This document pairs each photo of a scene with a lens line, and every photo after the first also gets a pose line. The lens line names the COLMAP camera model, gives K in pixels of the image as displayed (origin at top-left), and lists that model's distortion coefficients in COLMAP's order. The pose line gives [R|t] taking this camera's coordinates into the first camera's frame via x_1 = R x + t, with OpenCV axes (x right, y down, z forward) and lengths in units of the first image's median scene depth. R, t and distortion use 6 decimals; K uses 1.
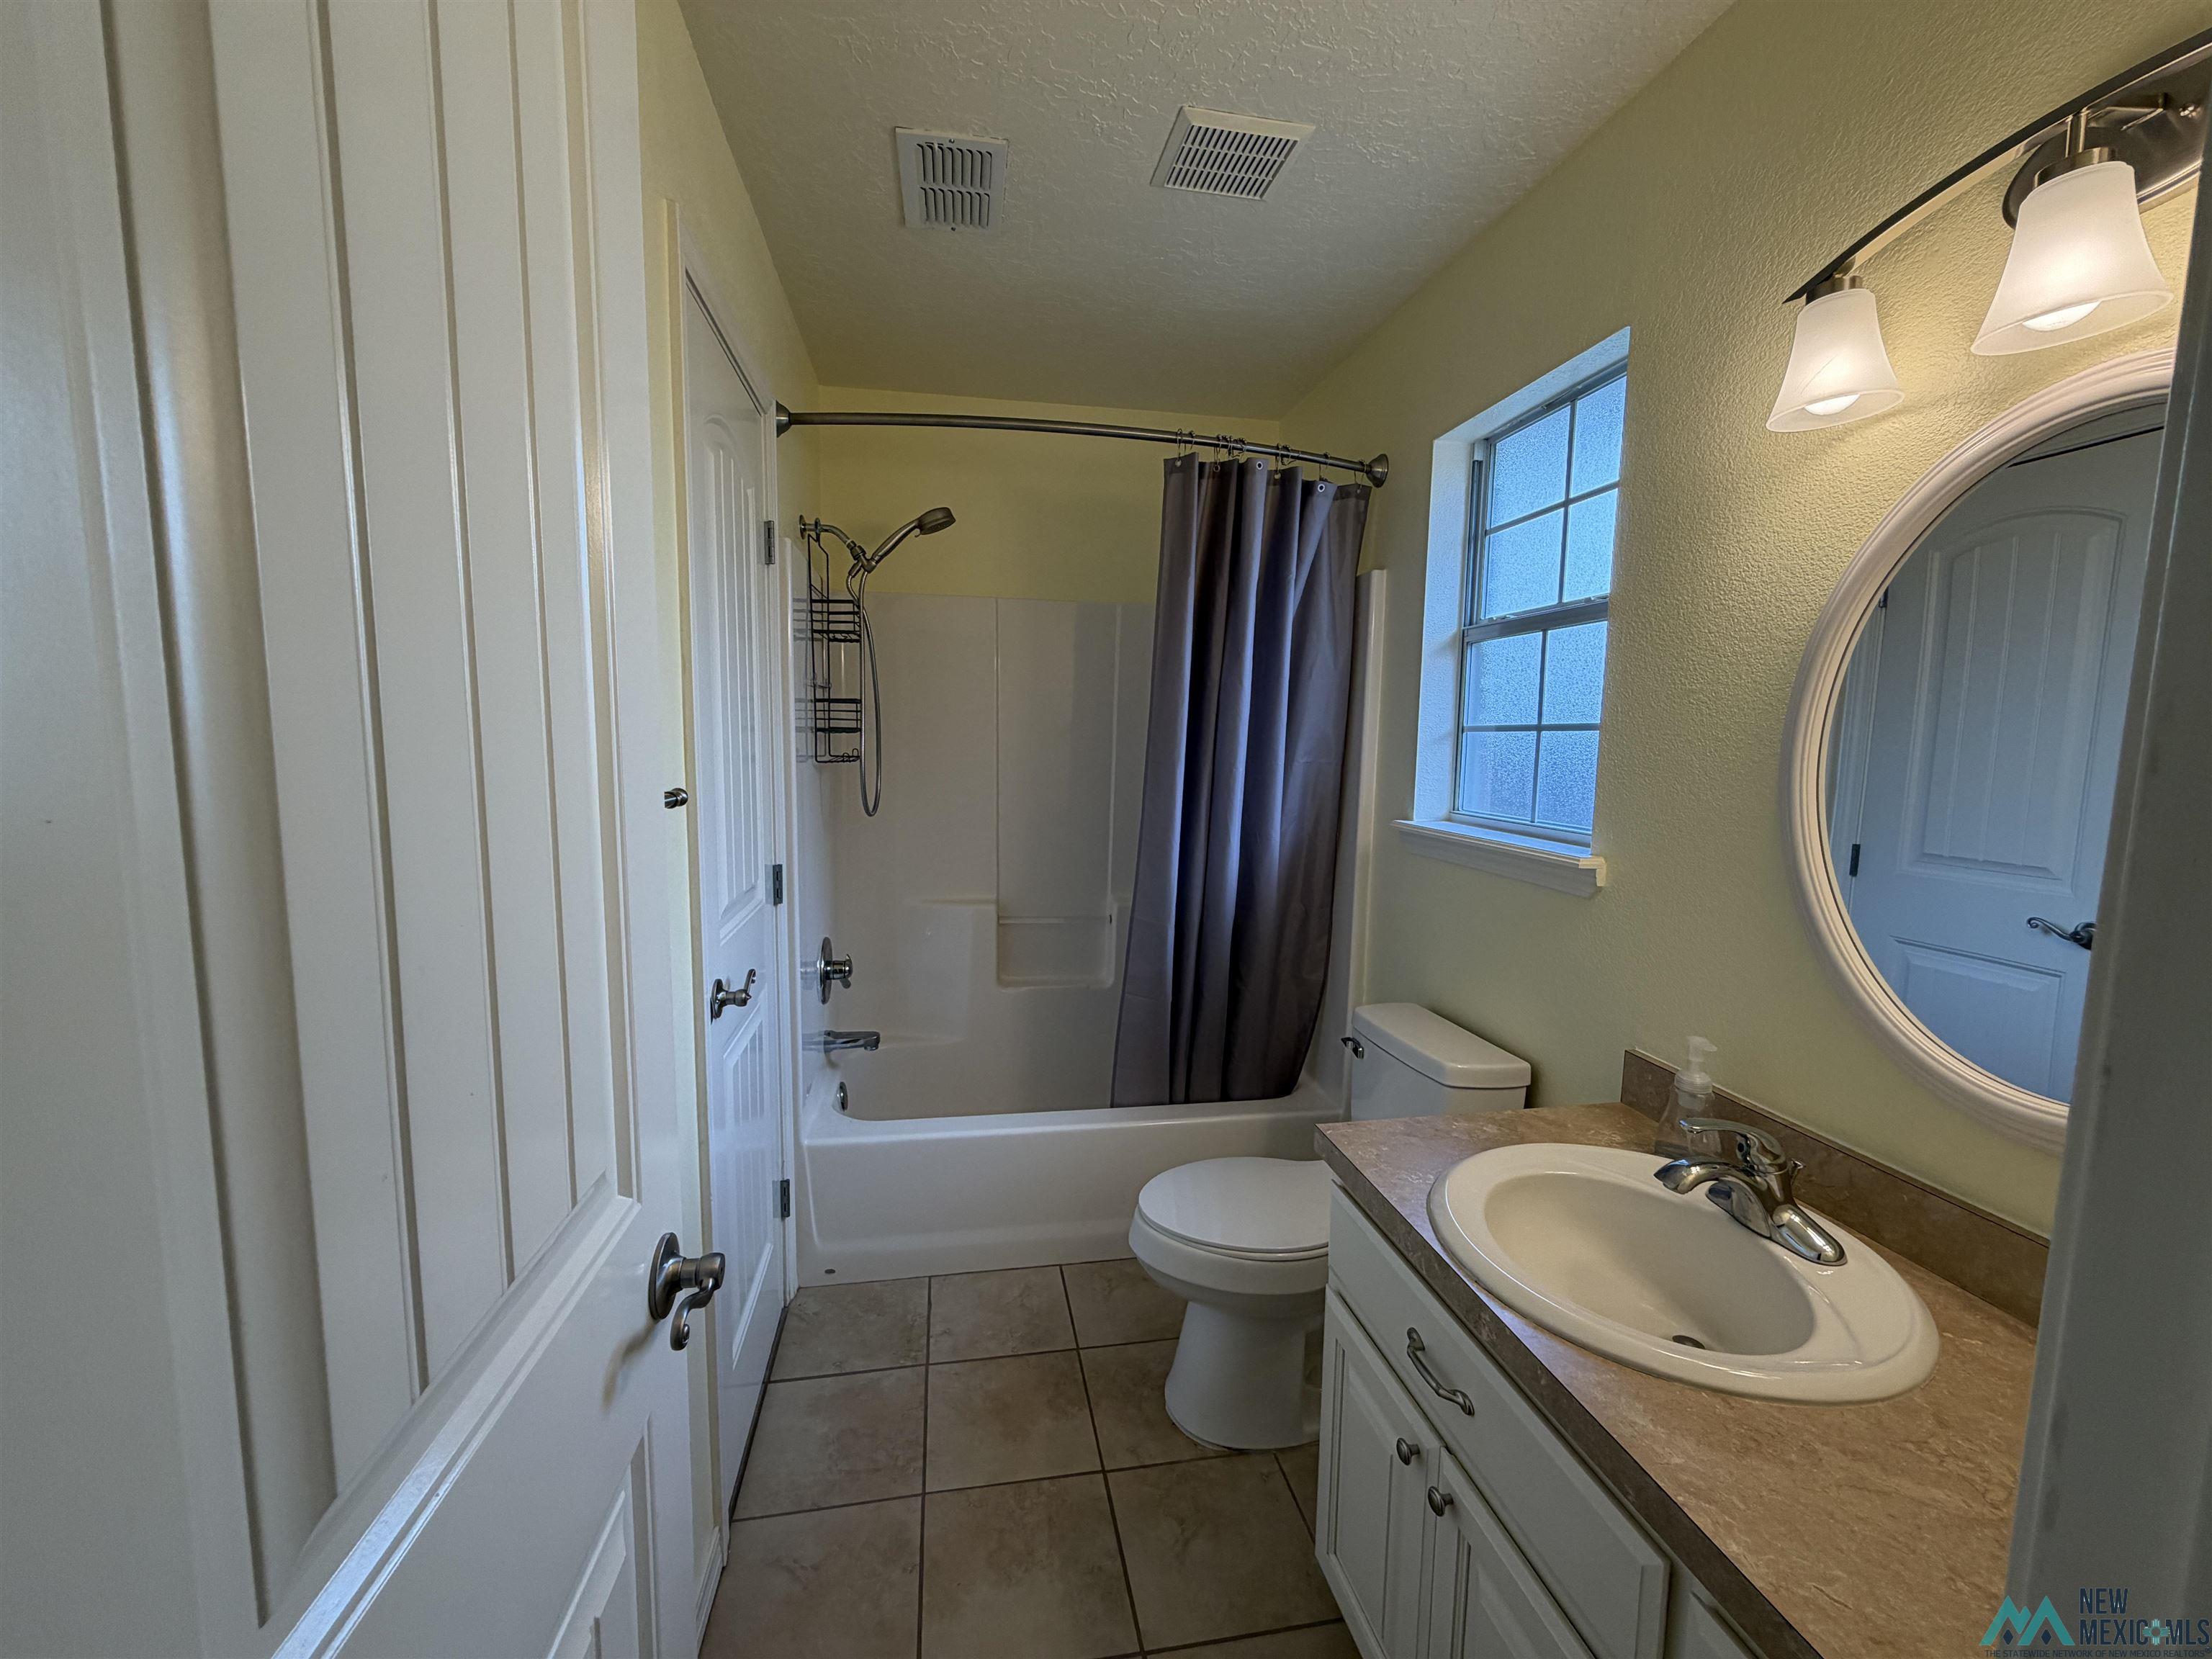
lens RADIAL K [[882.7, 0, 1102.4], [0, 882.7, 831.0], [0, 0, 1]] dist [0.001510, -0.000885]
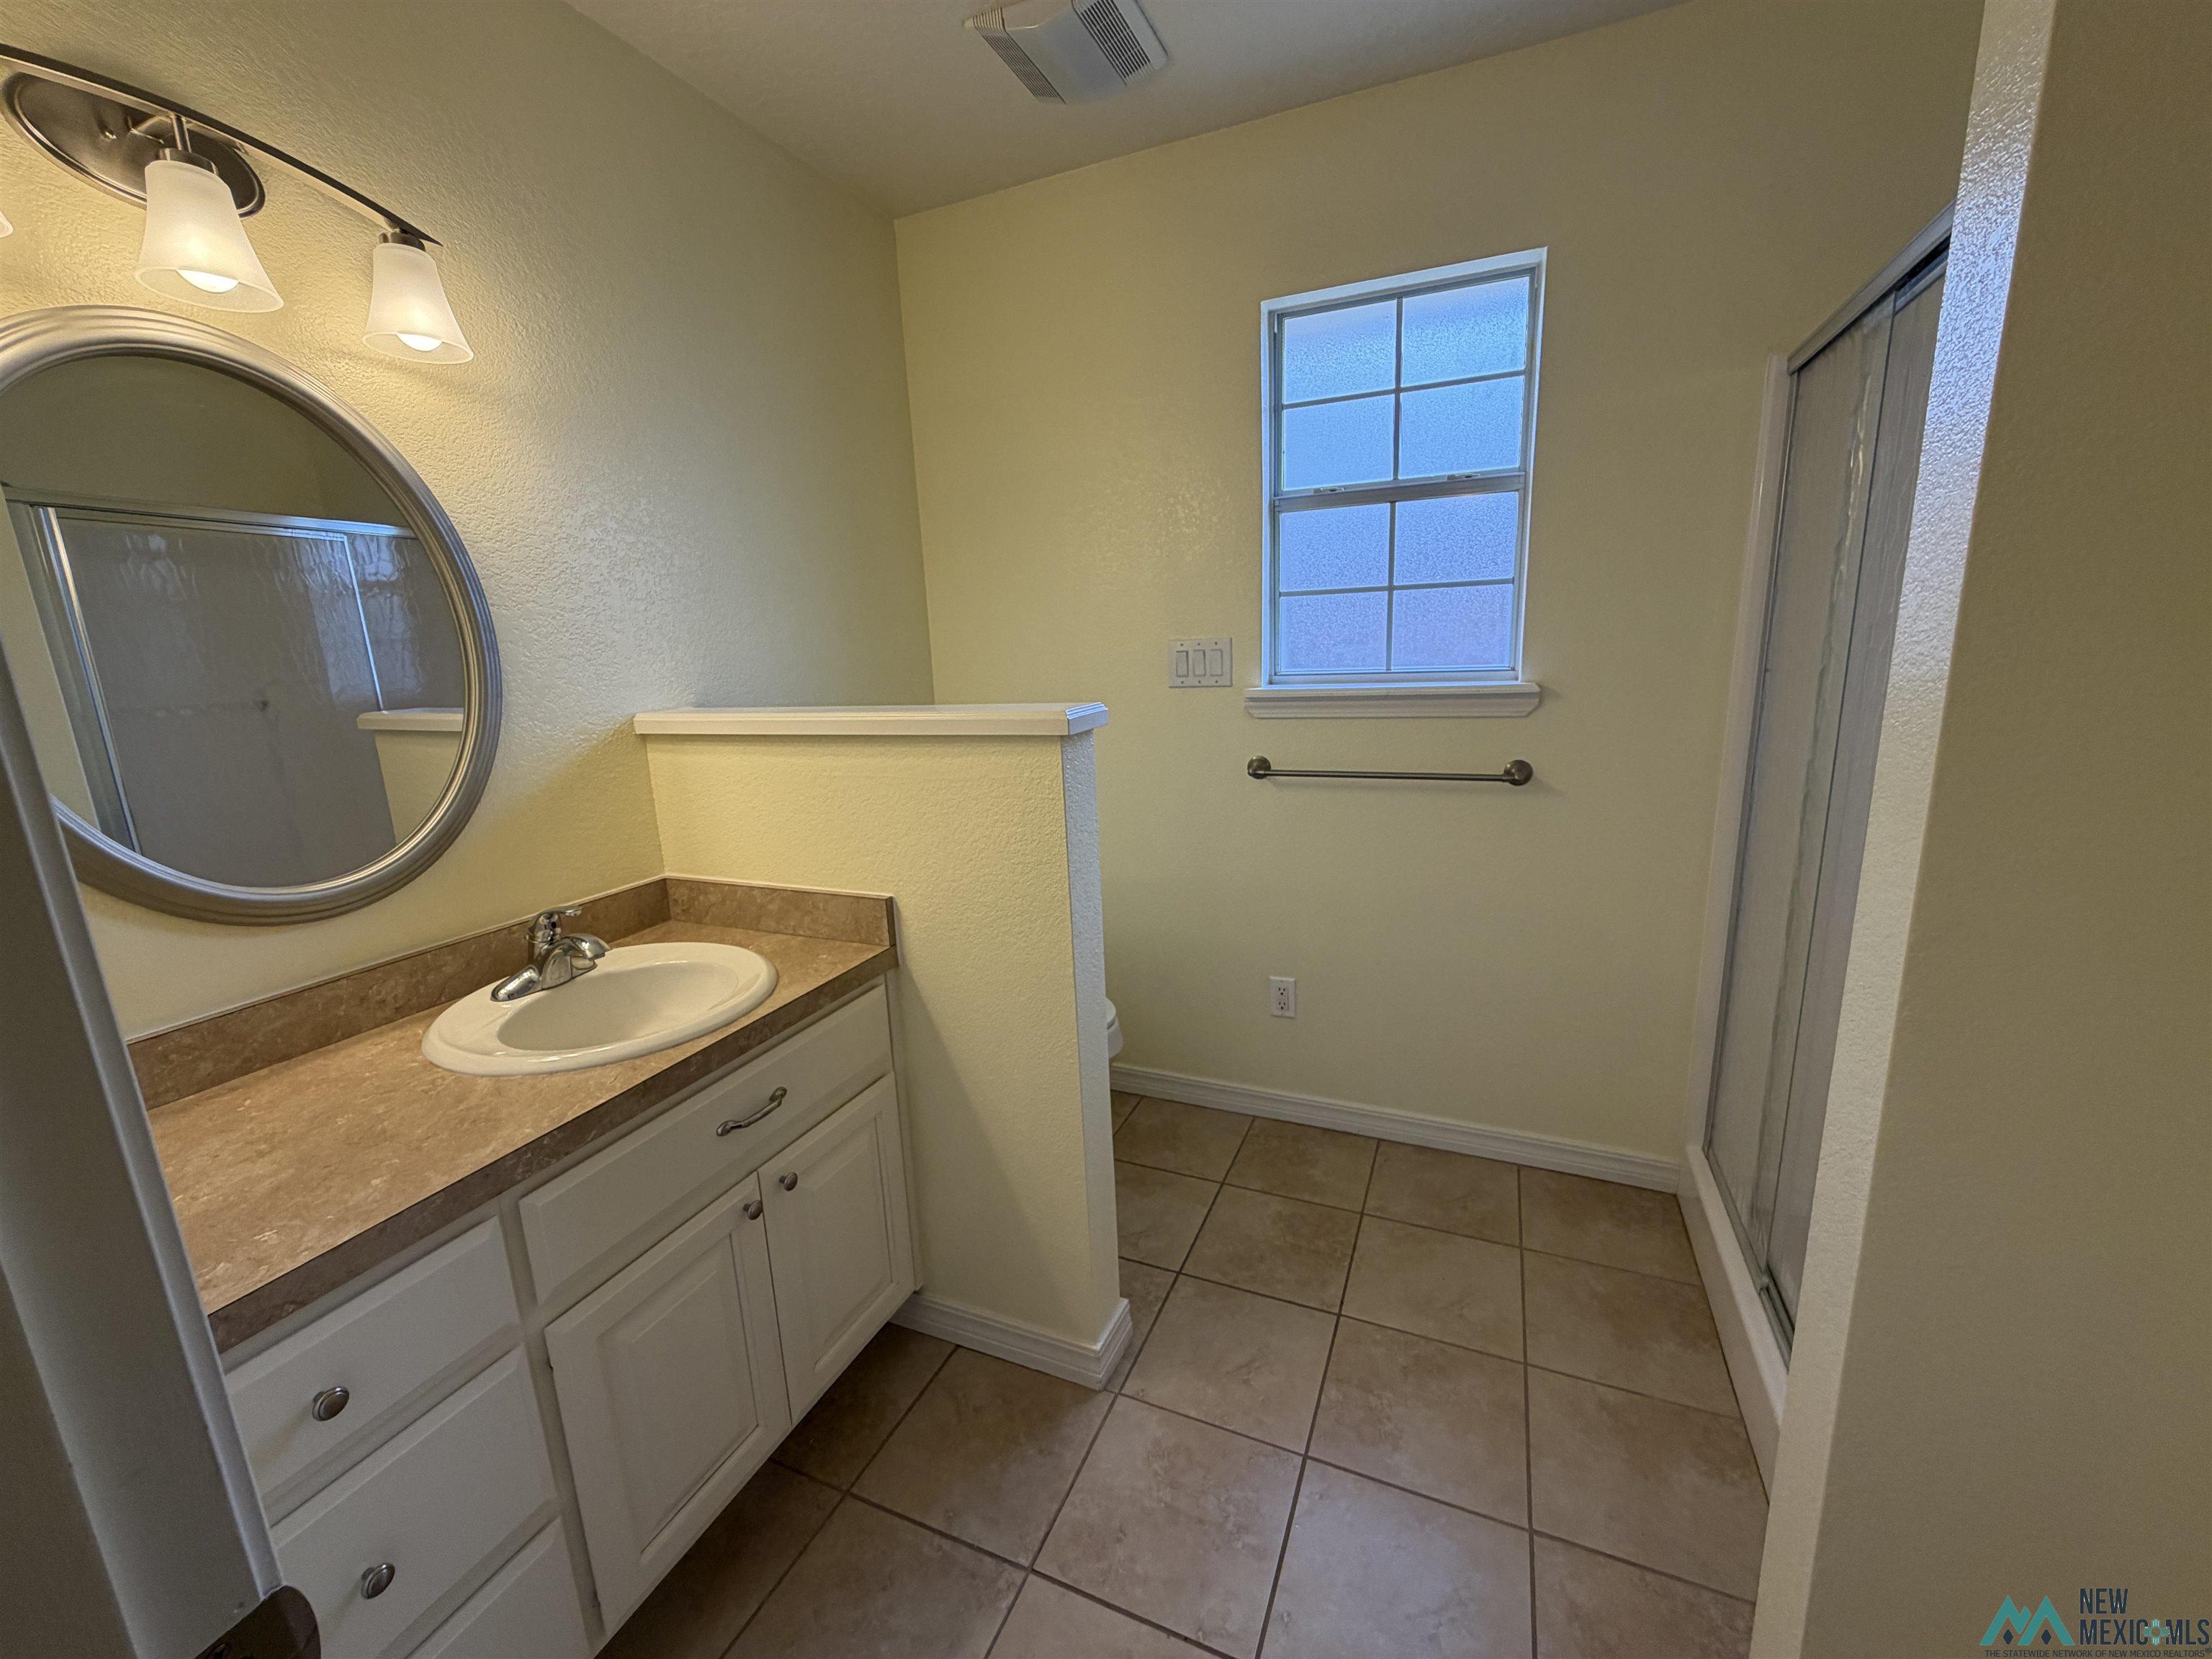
lens RADIAL K [[882.7, 0, 1107.0], [0, 882.7, 827.8], [0, 0, 1]] dist [0.001510, -0.000885]
pose [[0.542582, -0.208706, 0.813662, -0.732120], [0.133919, 0.977746, 0.161491, -0.045658], [-0.829259, 0.021343, 0.558457, 0.666174]]
